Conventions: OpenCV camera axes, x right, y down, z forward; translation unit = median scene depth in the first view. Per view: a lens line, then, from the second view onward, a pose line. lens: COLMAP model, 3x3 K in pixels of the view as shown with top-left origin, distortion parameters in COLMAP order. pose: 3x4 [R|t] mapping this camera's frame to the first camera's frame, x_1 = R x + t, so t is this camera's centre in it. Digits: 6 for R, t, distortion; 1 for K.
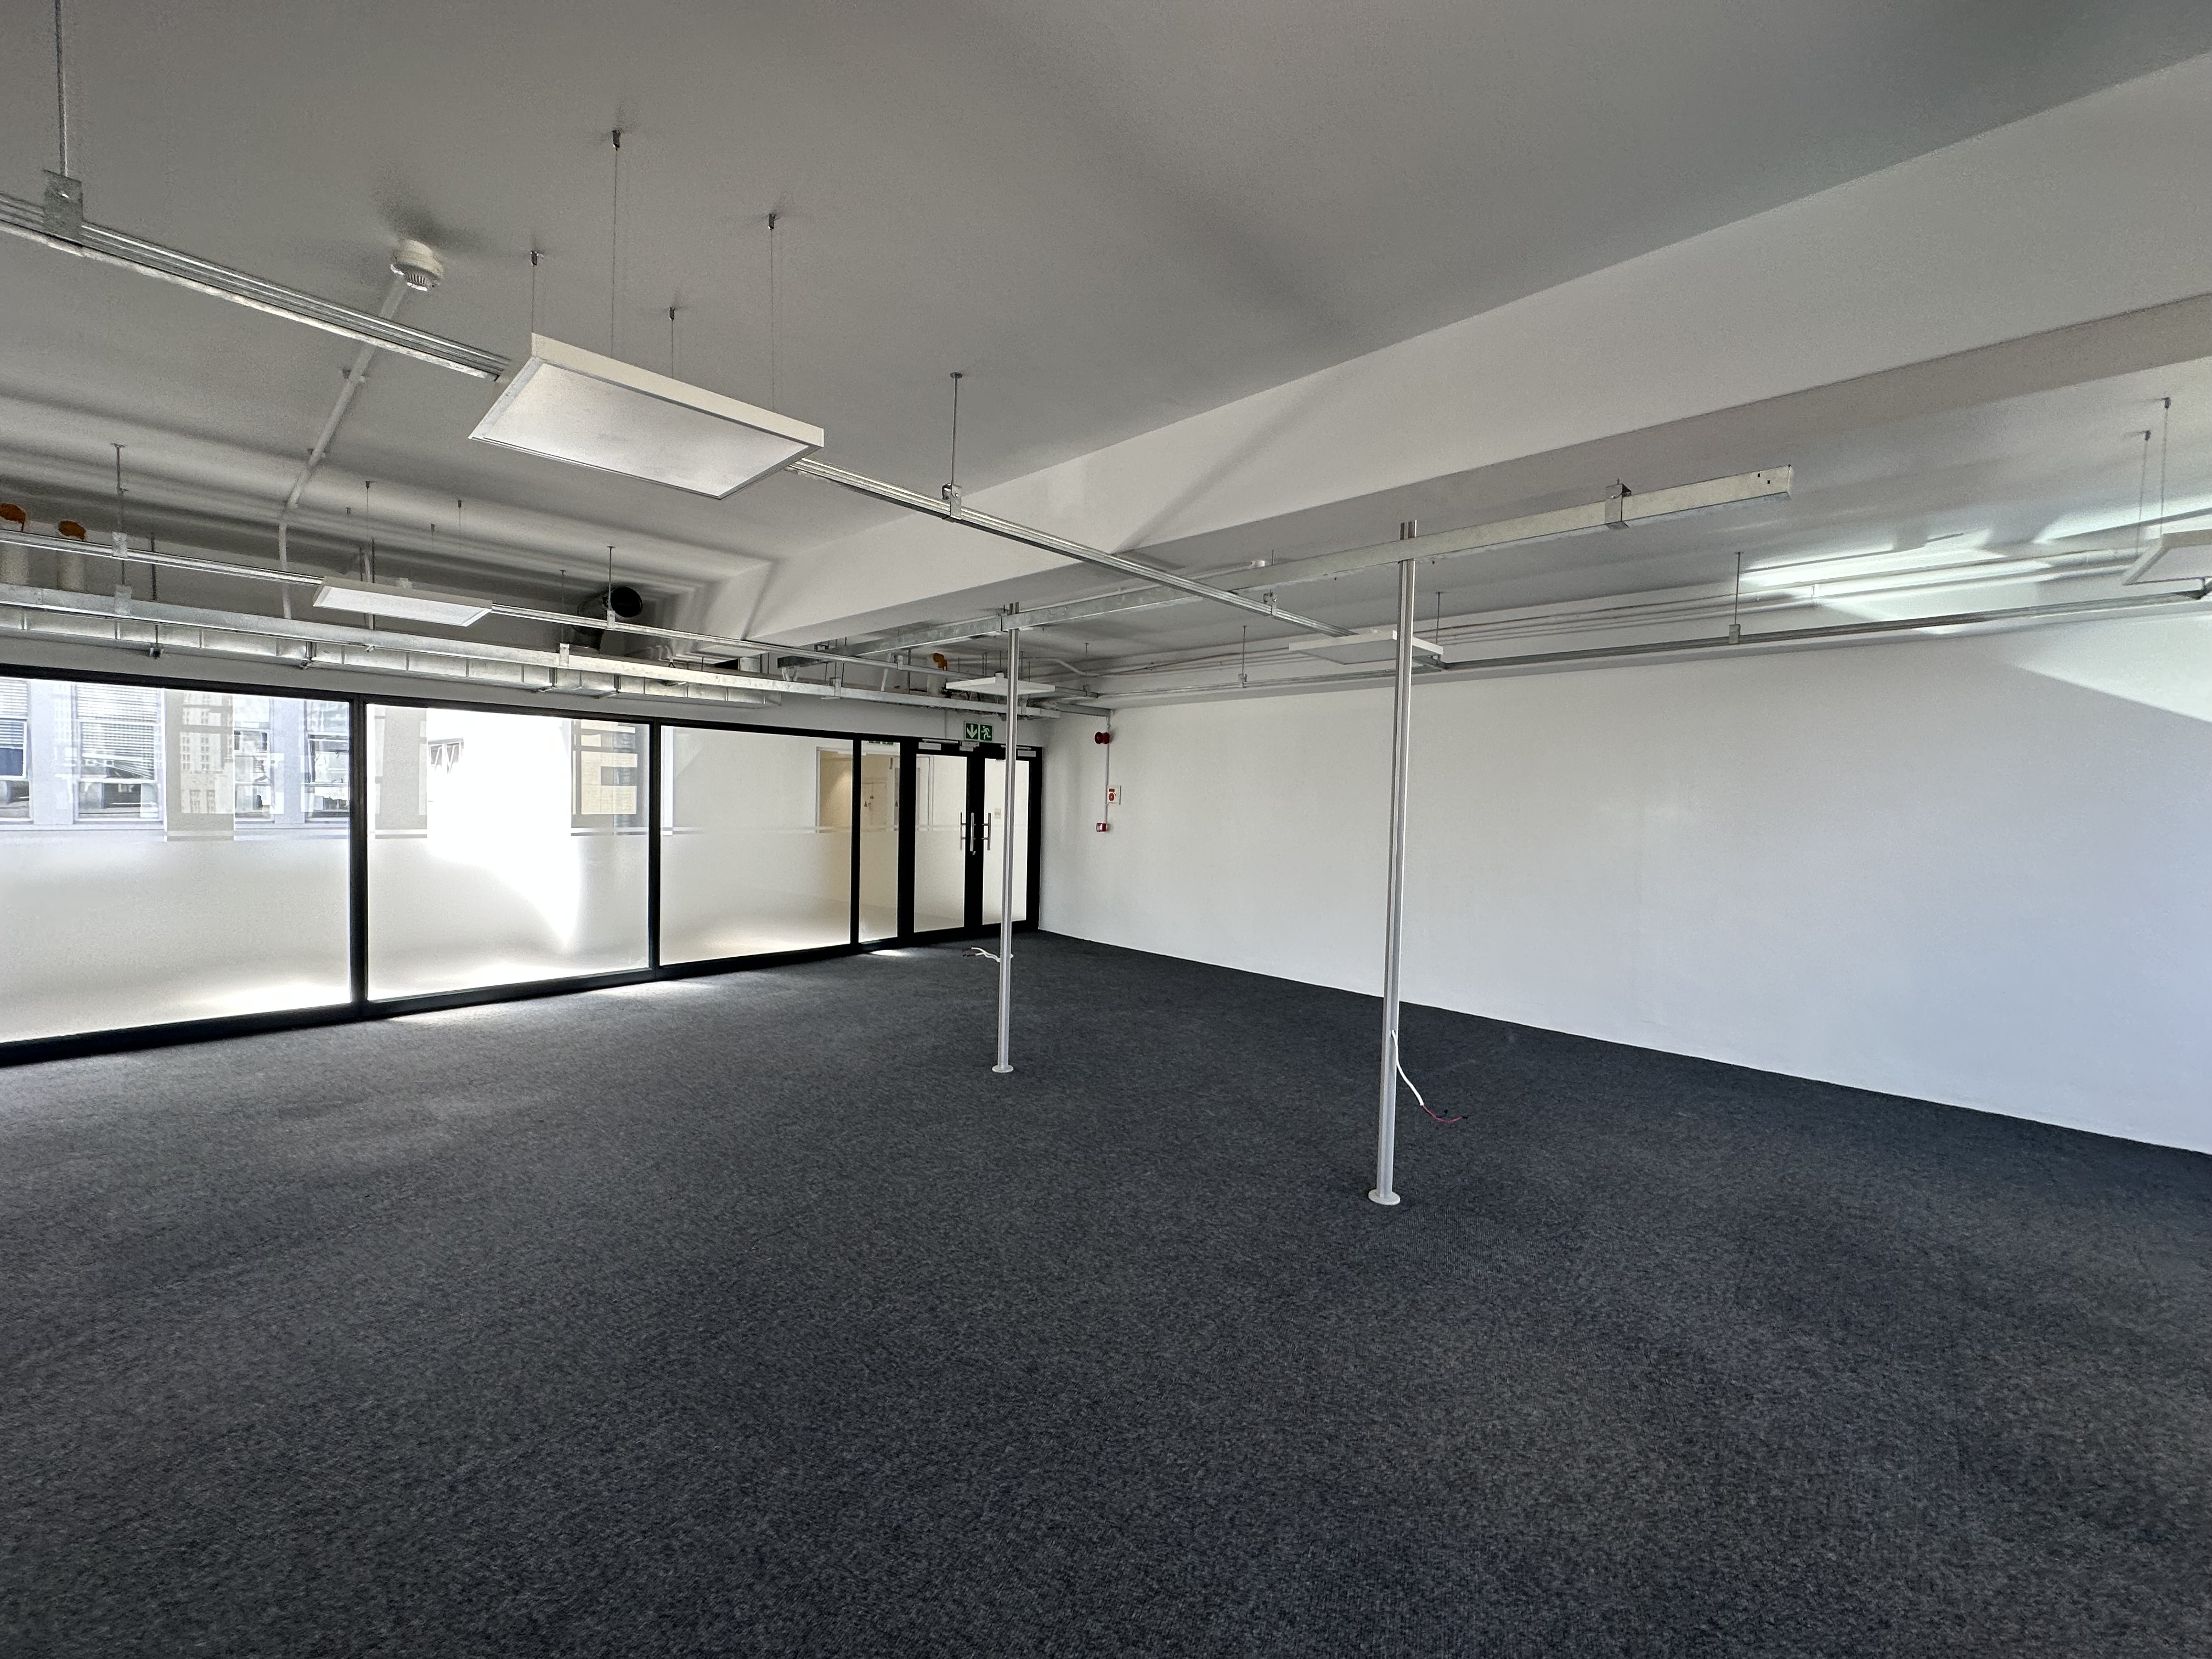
lens RADIAL K [[880.9, 0, 1104.0], [0, 880.9, 832.0], [0, 0, 1]] dist [-0.001443, 0.000802]
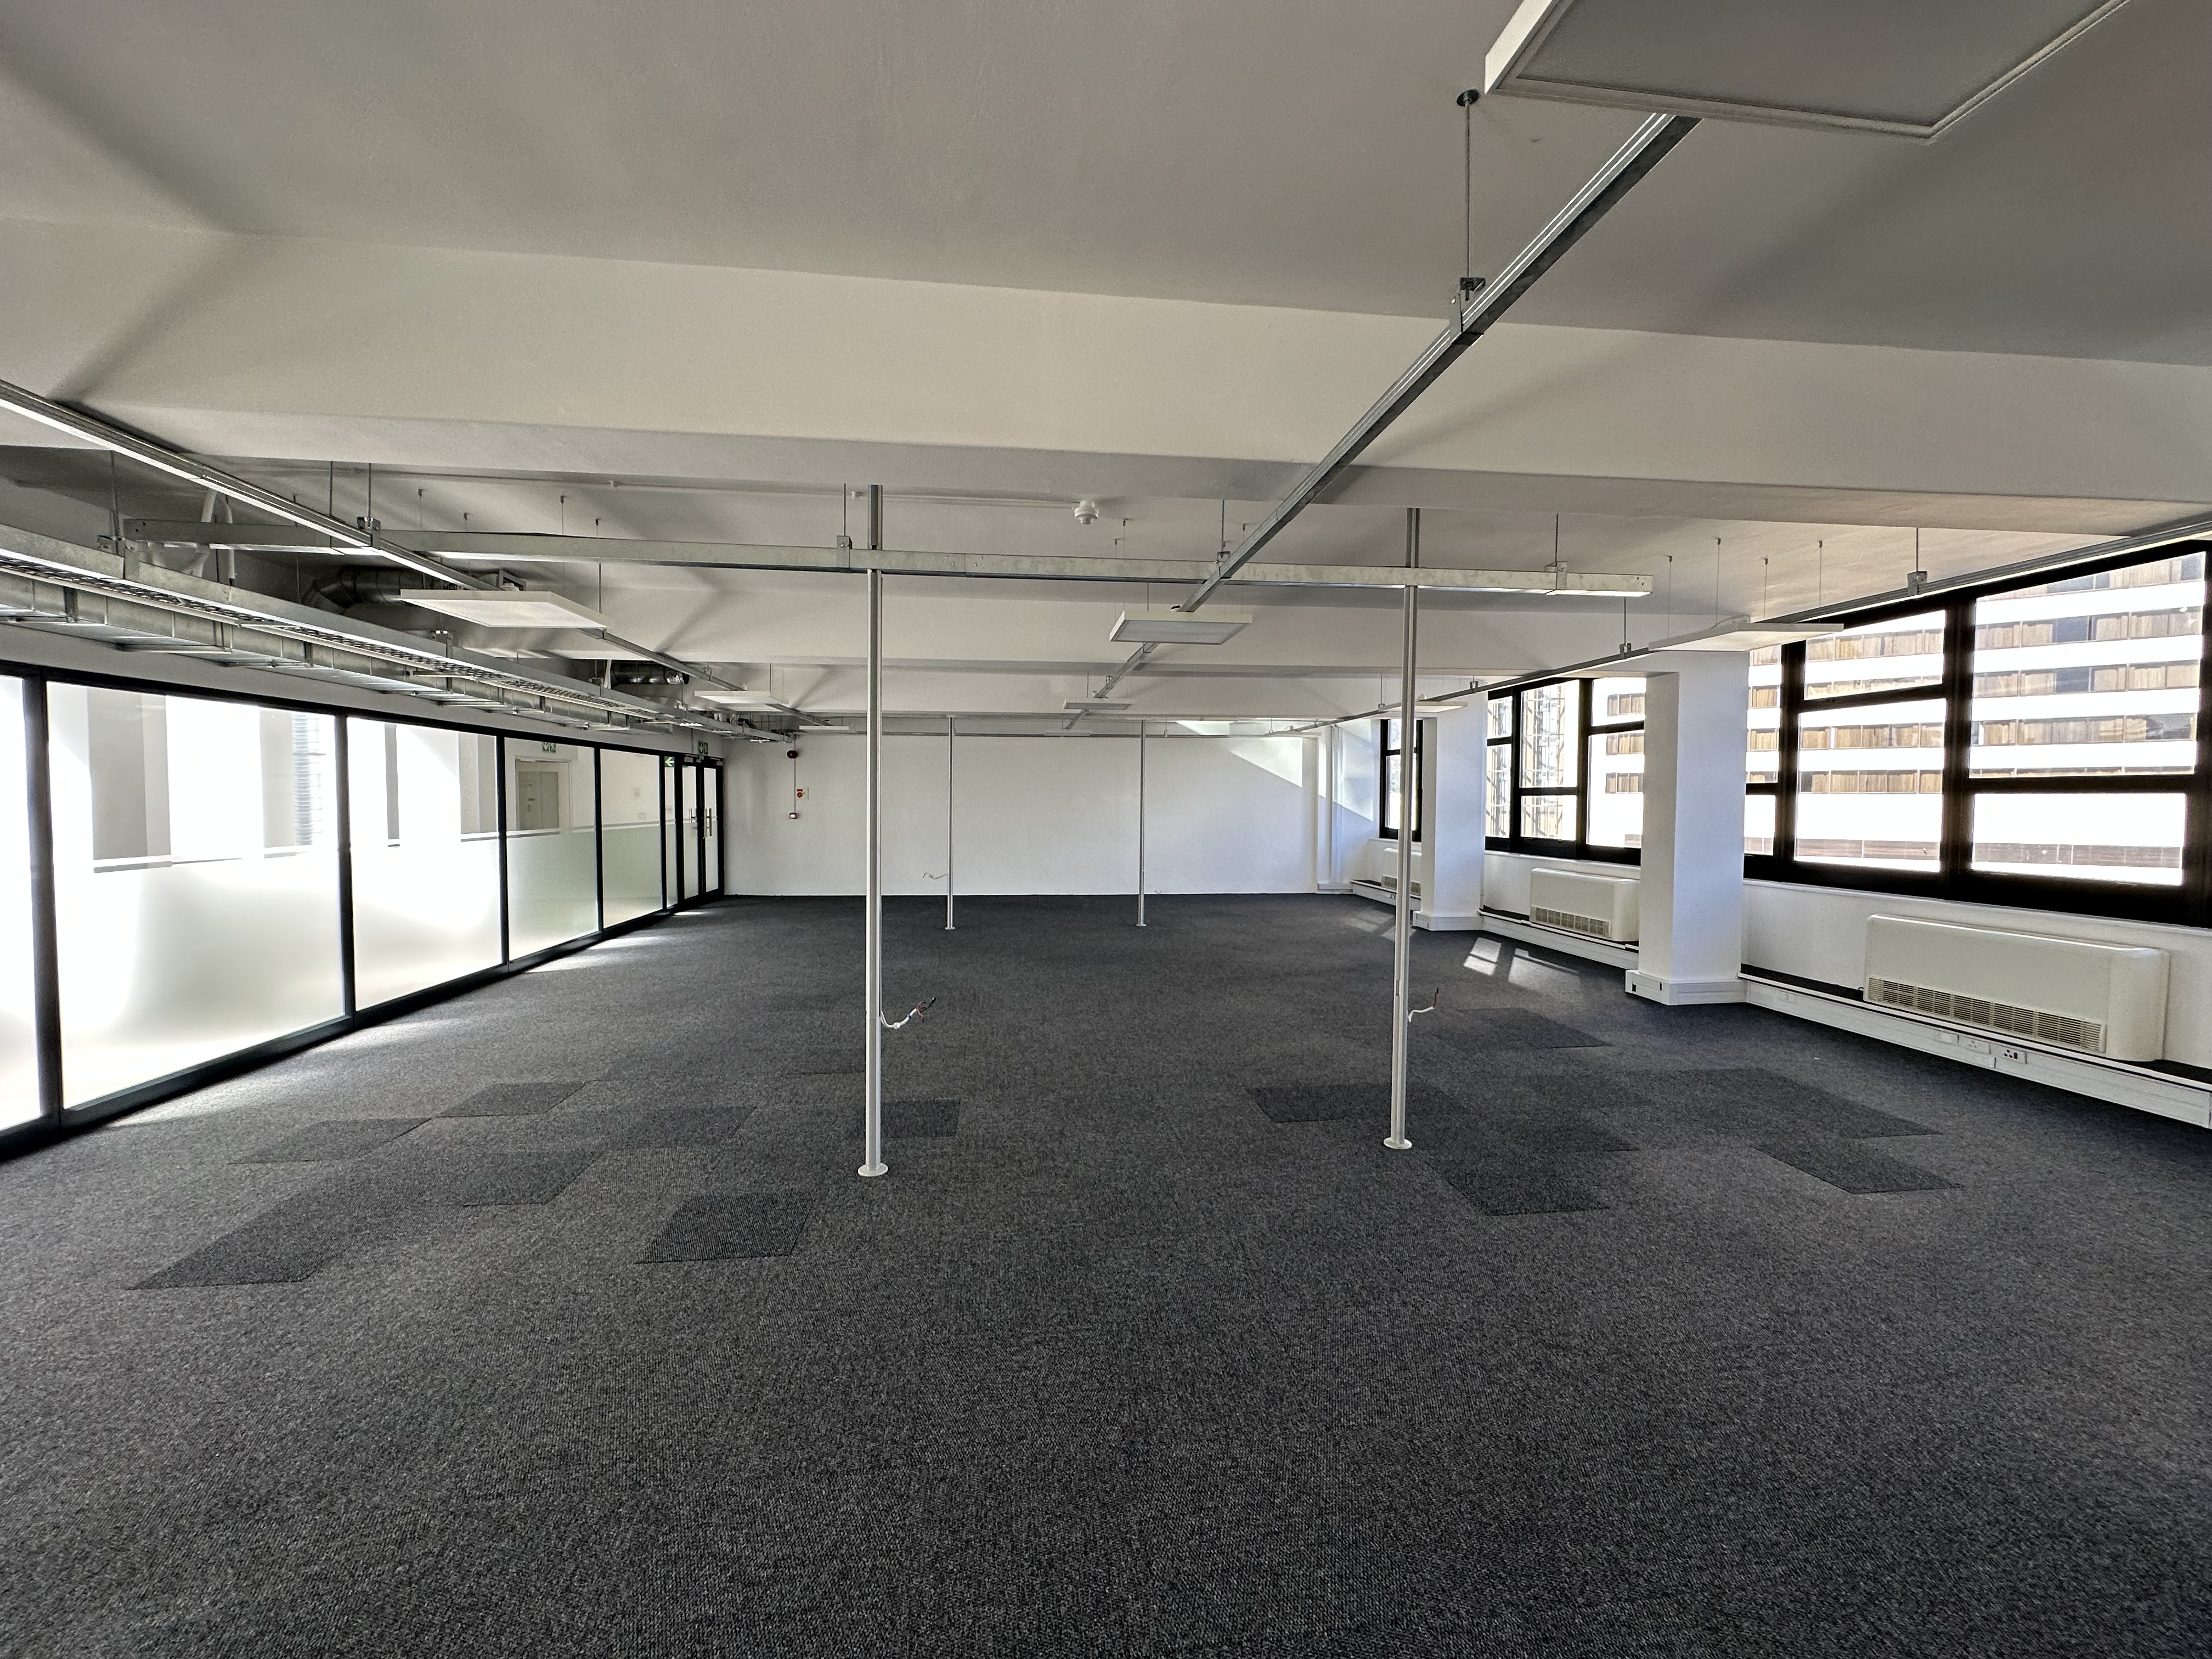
lens RADIAL K [[880.9, 0, 1104.0], [0, 880.9, 832.0], [0, 0, 1]] dist [-0.001443, 0.000802]
pose [[0.648541, -0.050873, 0.759477, -1.410859], [0.040312, 0.998659, 0.032471, -0.009741], [-0.760111, 0.009557, 0.649723, -0.609478]]
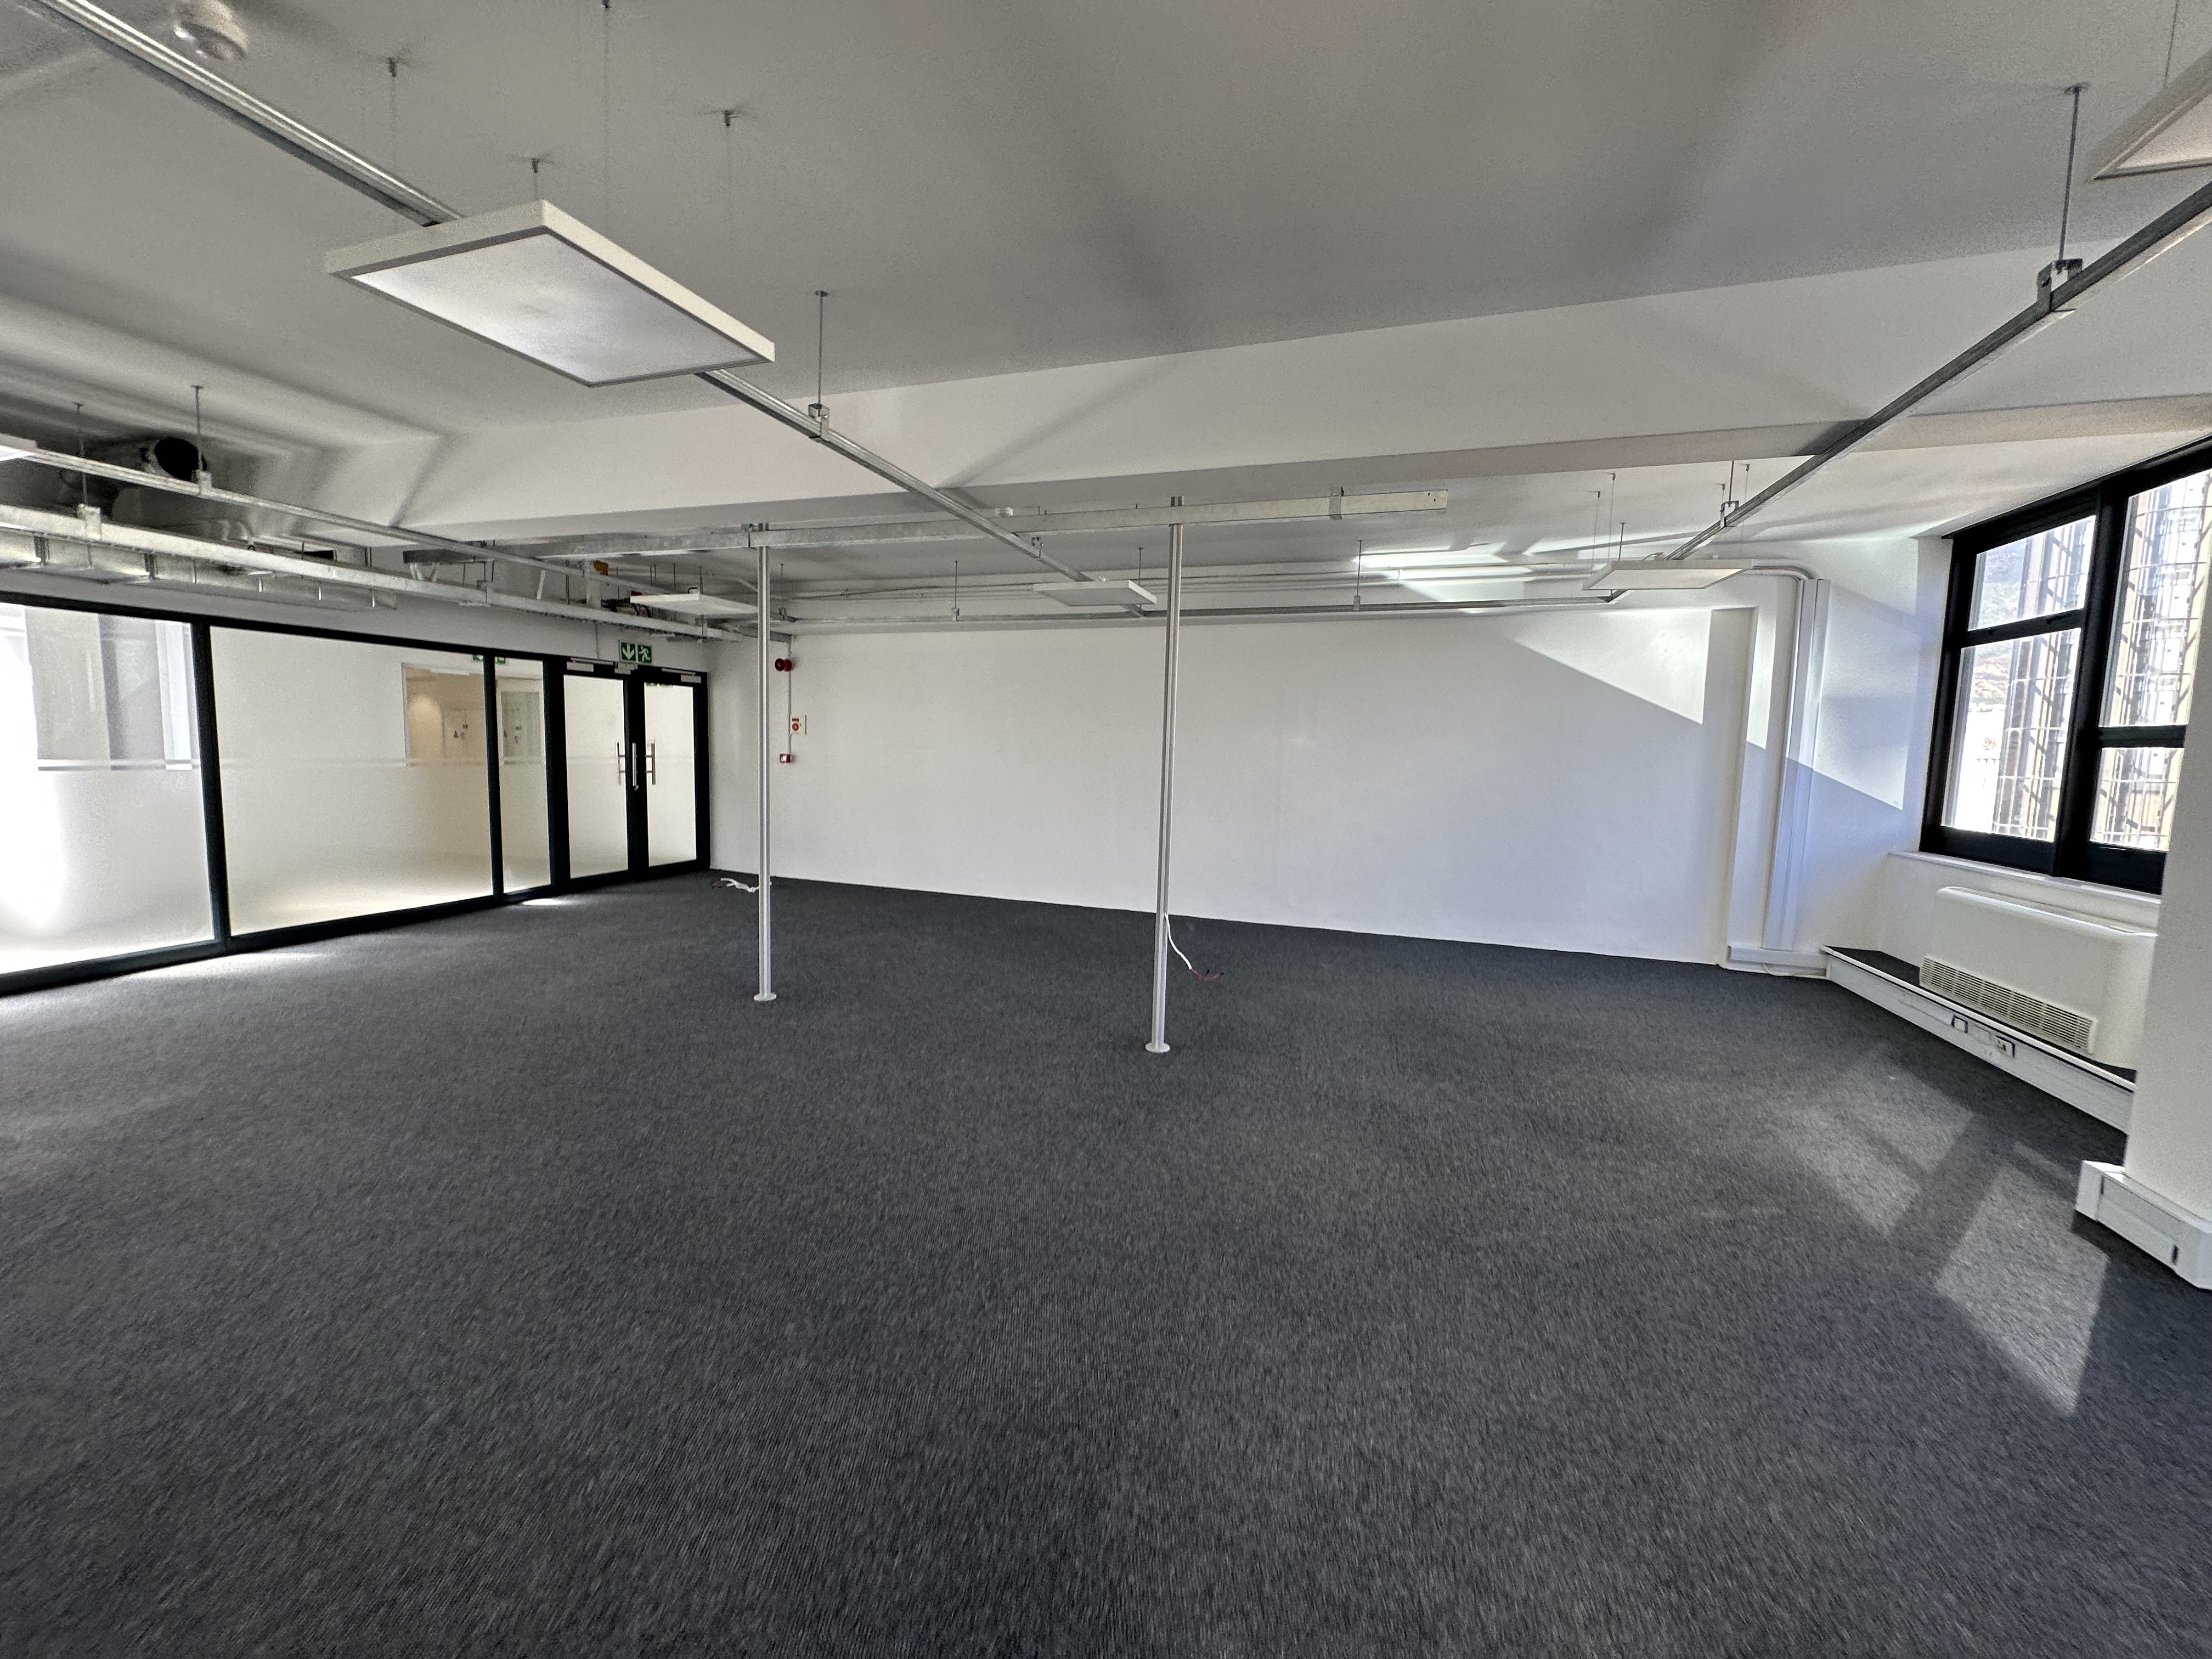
lens RADIAL K [[880.9, 0, 1104.0], [0, 880.9, 832.0], [0, 0, 1]] dist [-0.001443, 0.000802]
pose [[0.905807, -0.041015, 0.421700, -0.176367], [0.010720, 0.997203, 0.073963, 0.013565], [-0.423554, -0.062475, 0.903714, -0.046777]]
